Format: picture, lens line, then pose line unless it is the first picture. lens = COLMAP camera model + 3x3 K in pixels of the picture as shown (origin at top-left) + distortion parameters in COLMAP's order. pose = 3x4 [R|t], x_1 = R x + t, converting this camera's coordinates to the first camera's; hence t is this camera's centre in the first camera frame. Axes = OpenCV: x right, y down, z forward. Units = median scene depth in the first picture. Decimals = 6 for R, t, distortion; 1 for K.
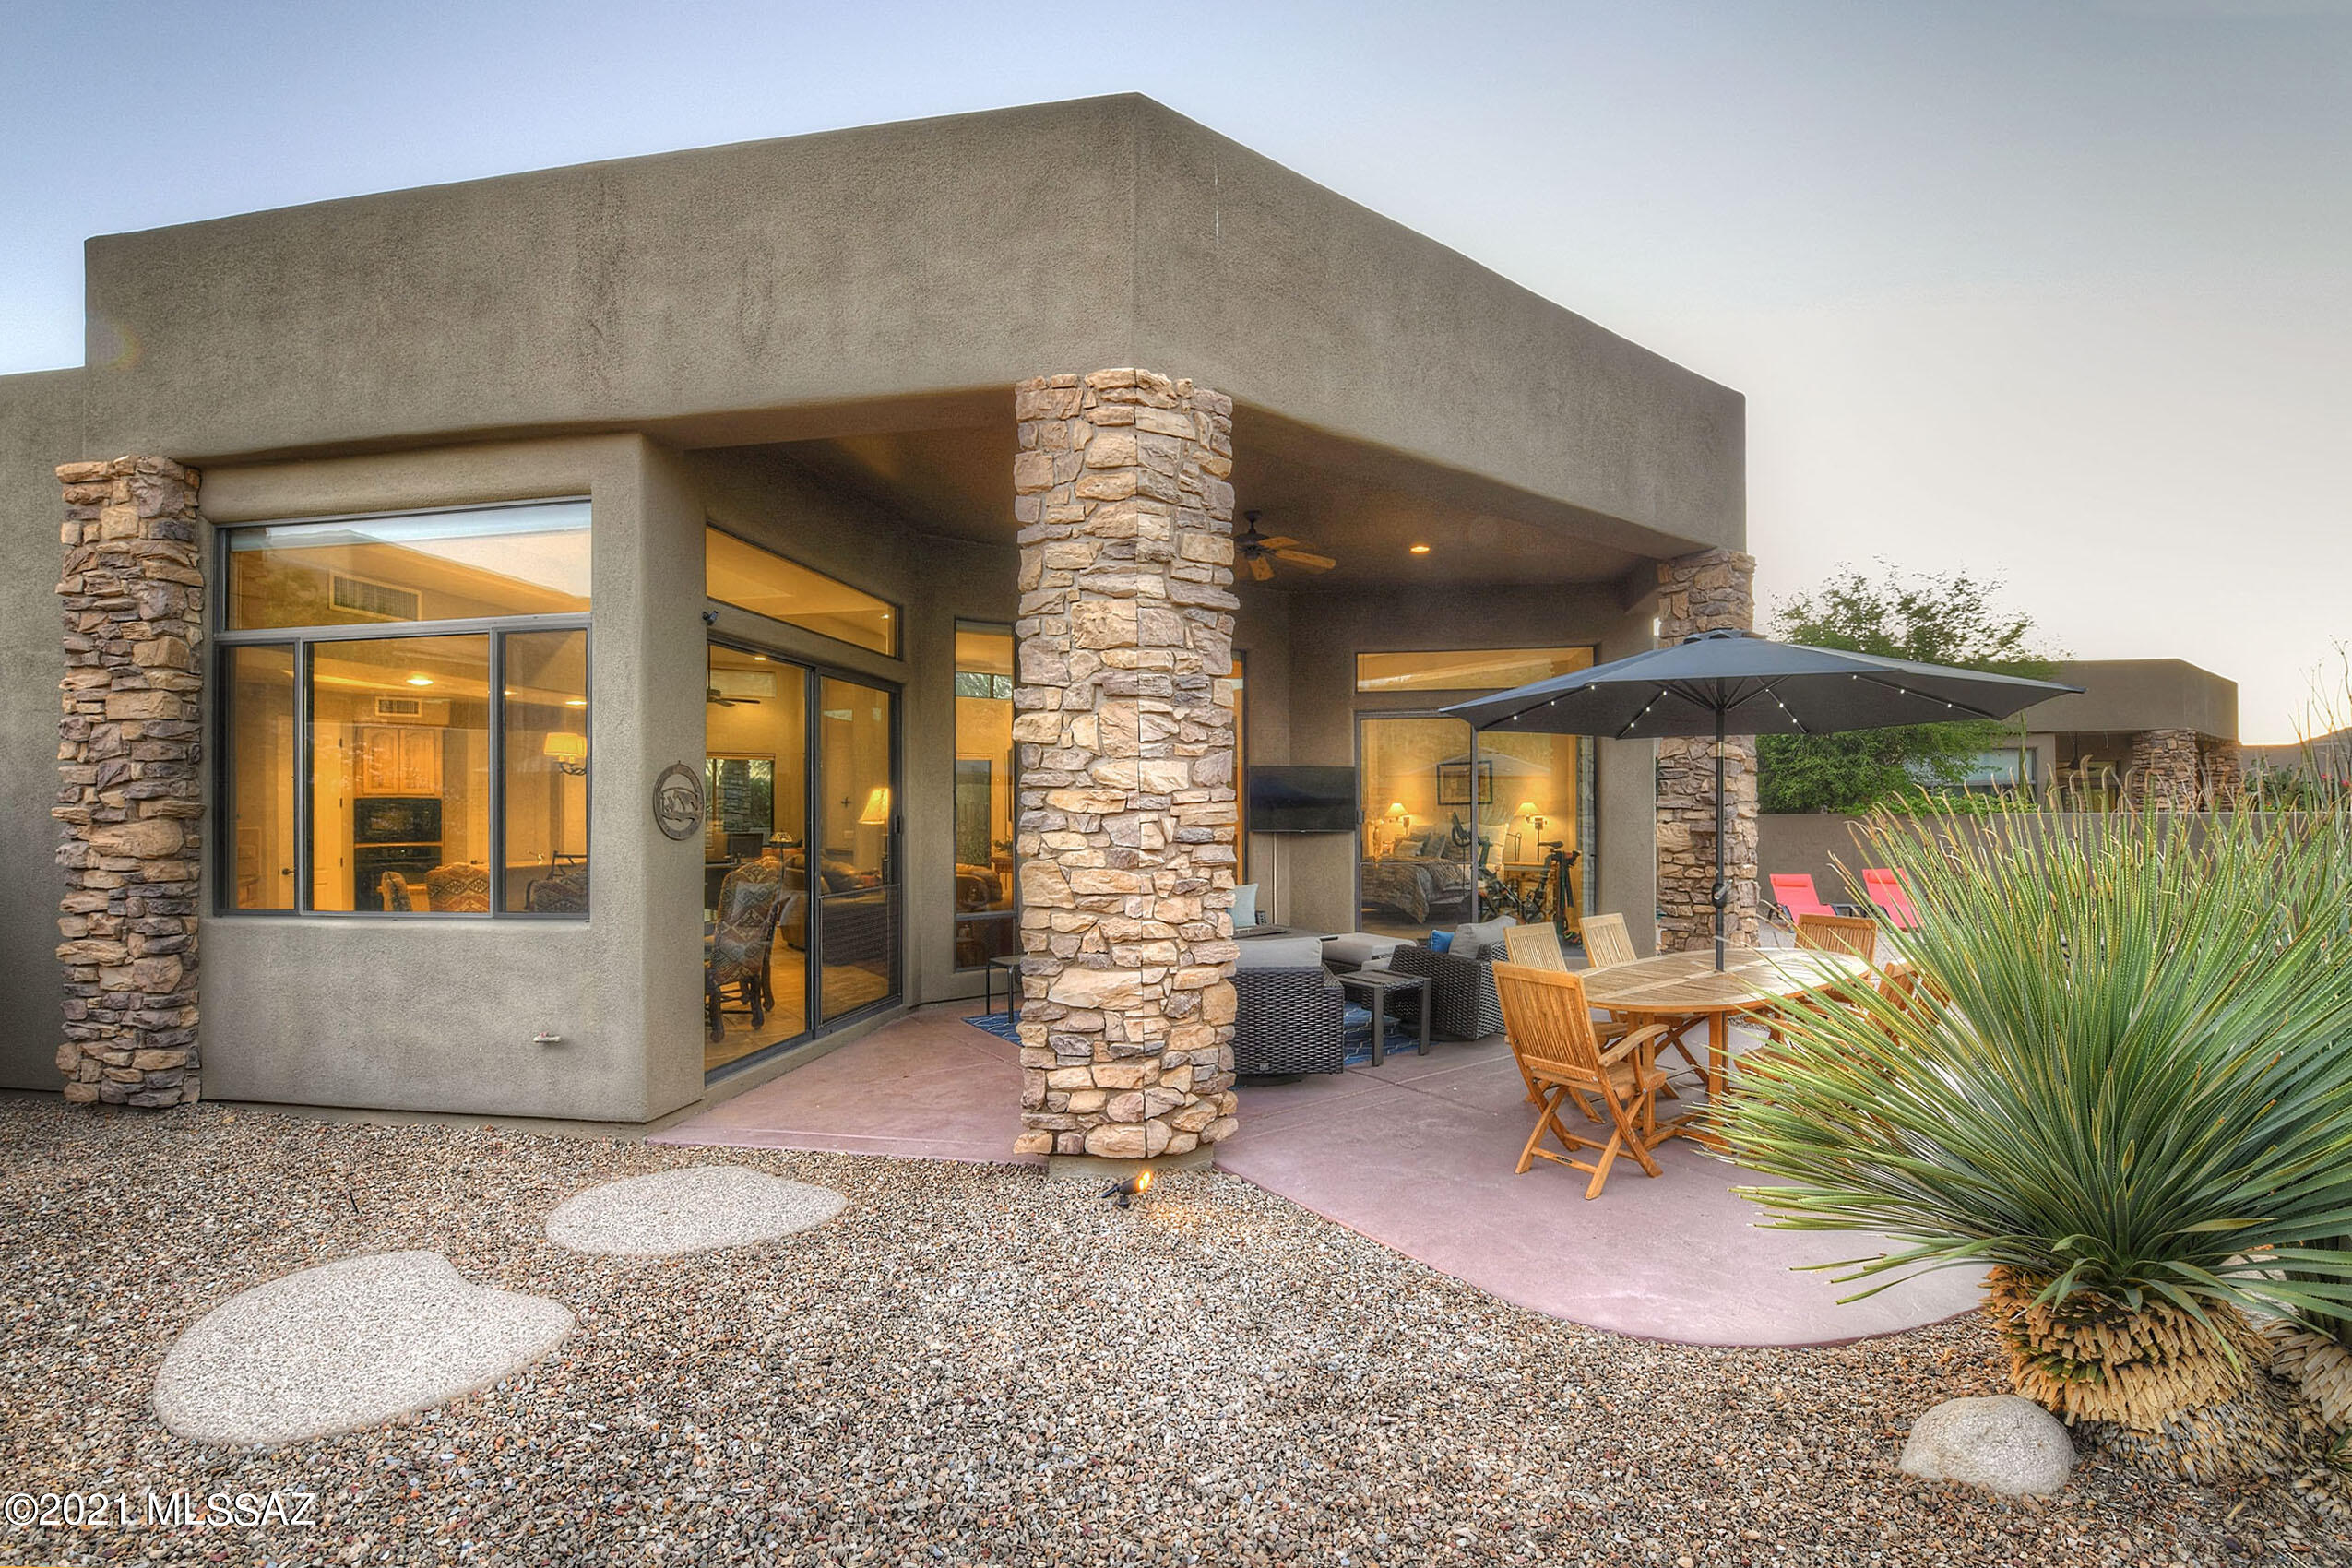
lens RADIAL K [[1007.6, 0, 1181.0], [0, 1007.6, 870.5], [0, 0, 1]] dist [-0.015259, -0.000380]
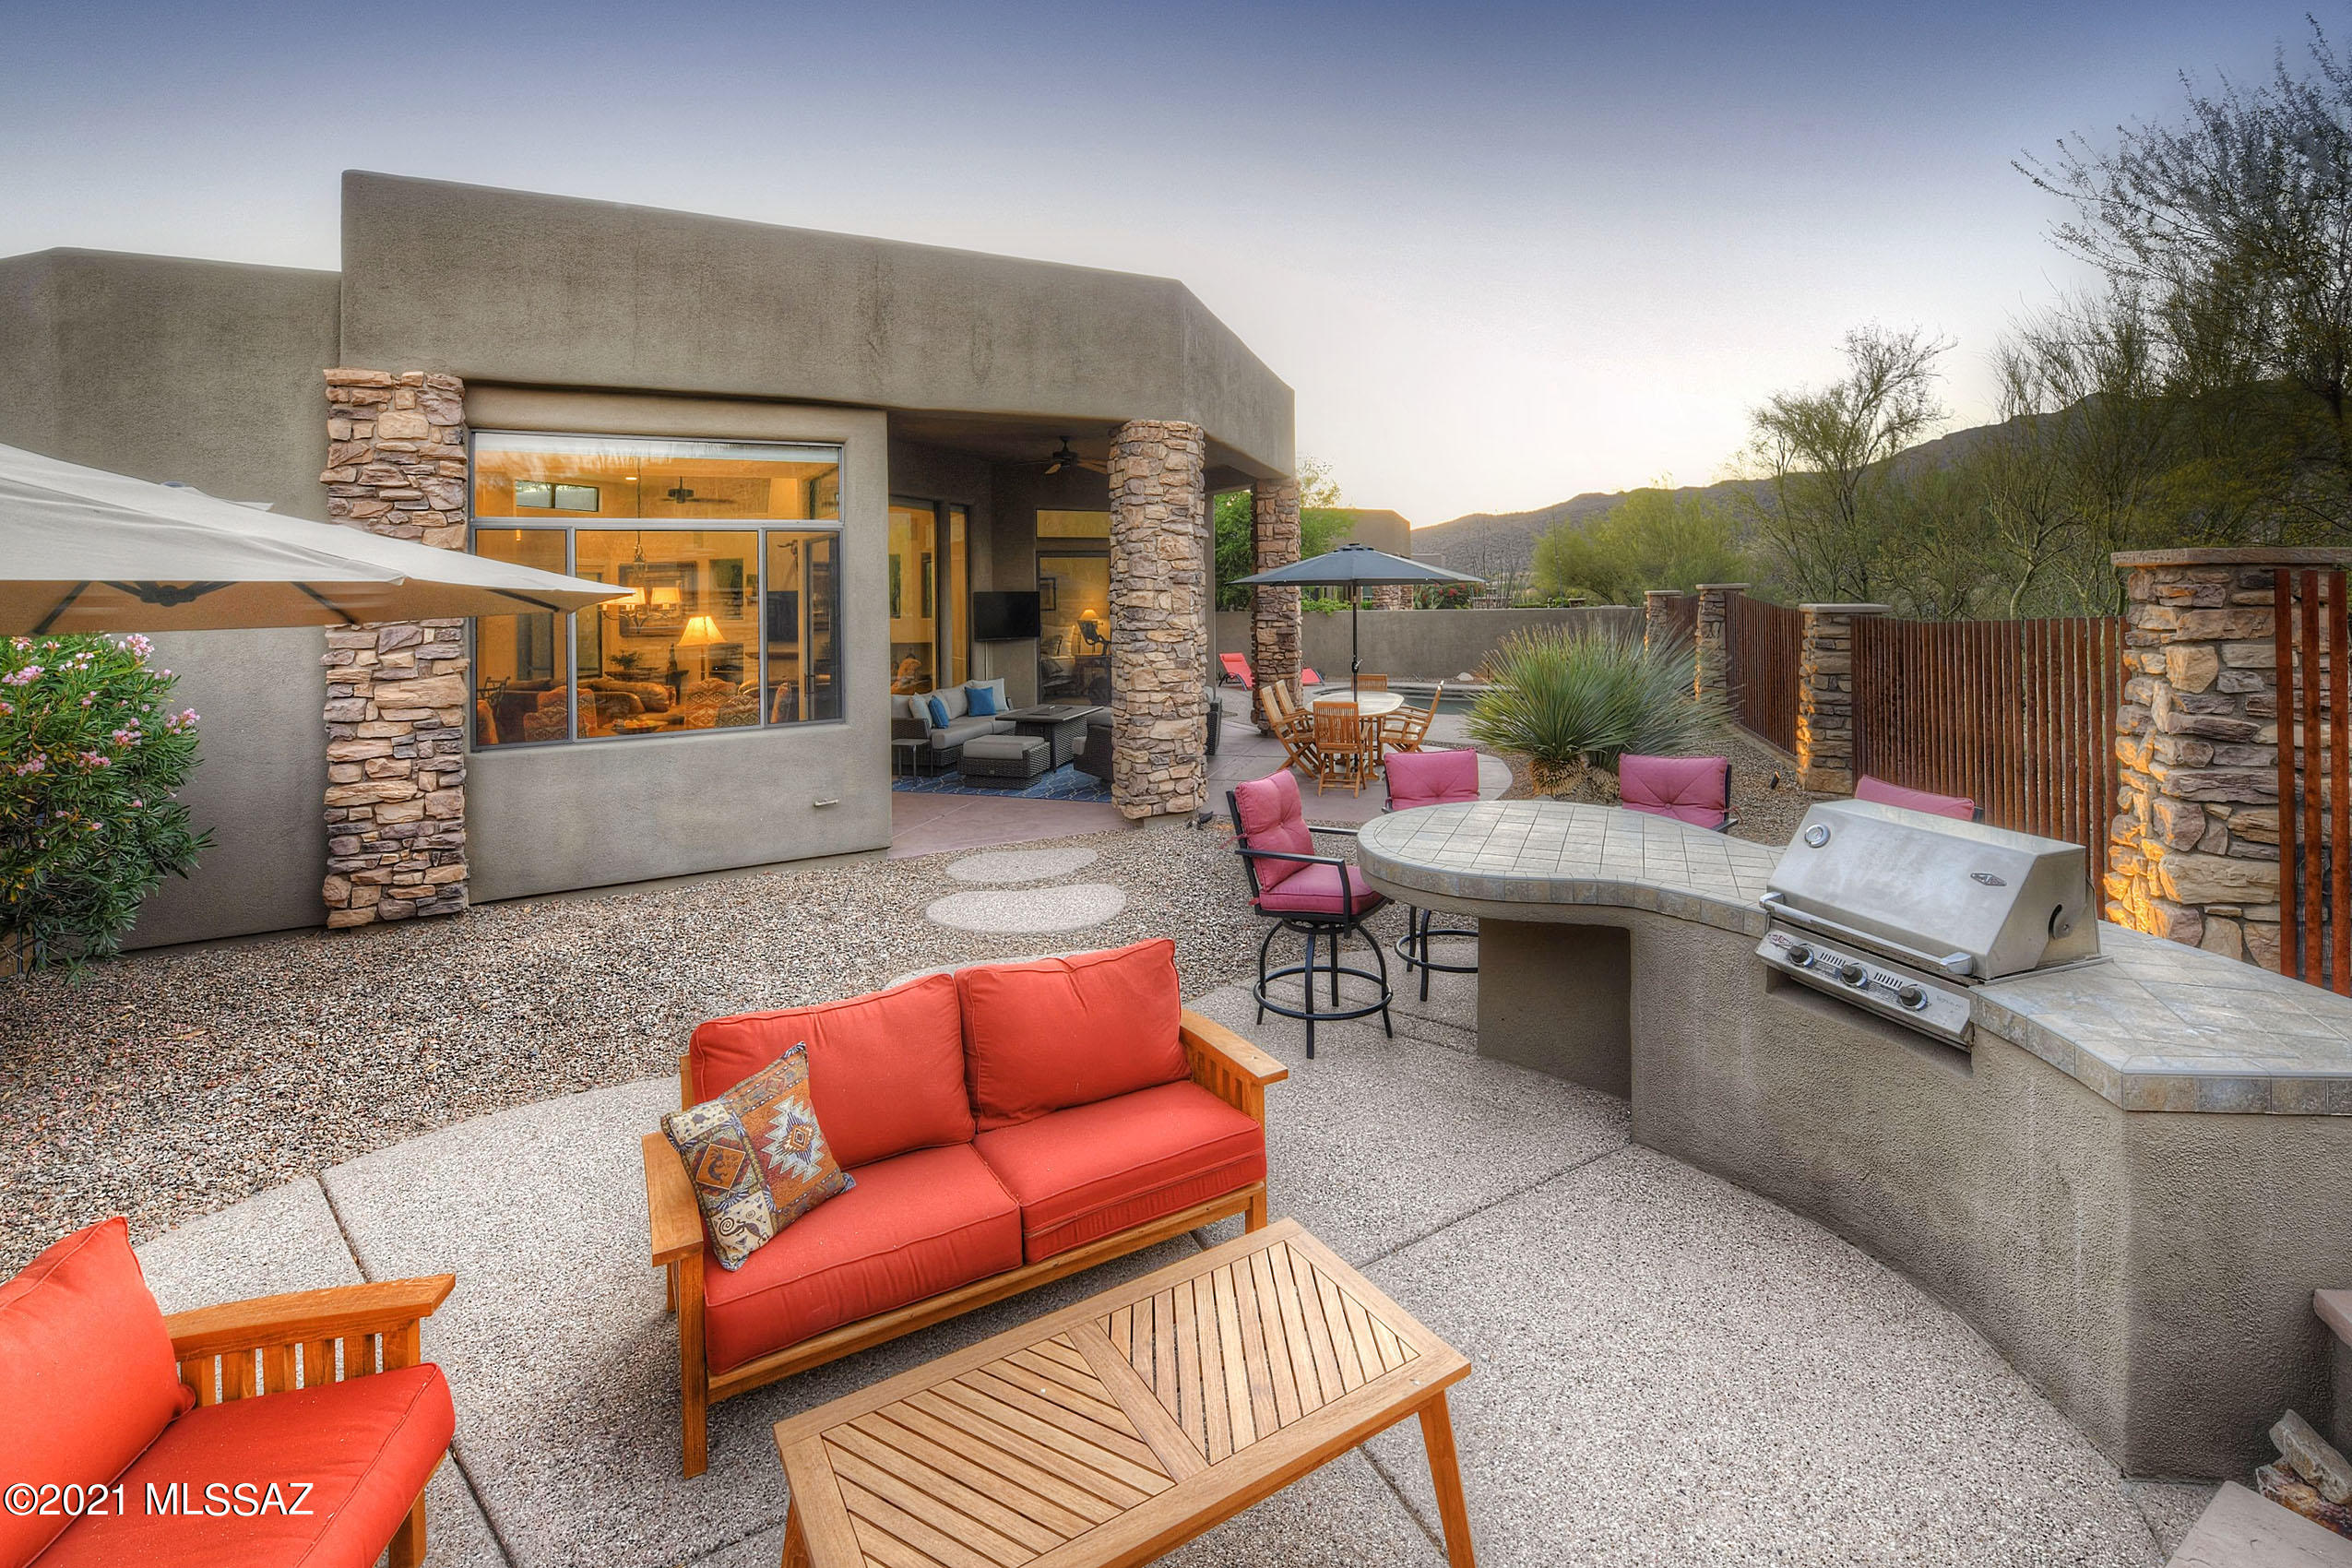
lens RADIAL K [[992.4, 0, 1208.6], [0, 992.4, 731.9], [0, 0, 1]] dist [-0.023218, -0.000295]
pose [[0.791958, -0.094226, 0.603261, -1.053074], [0.049896, 0.994703, 0.089864, -0.044717], [-0.608534, -0.041068, 0.792464, -0.528584]]
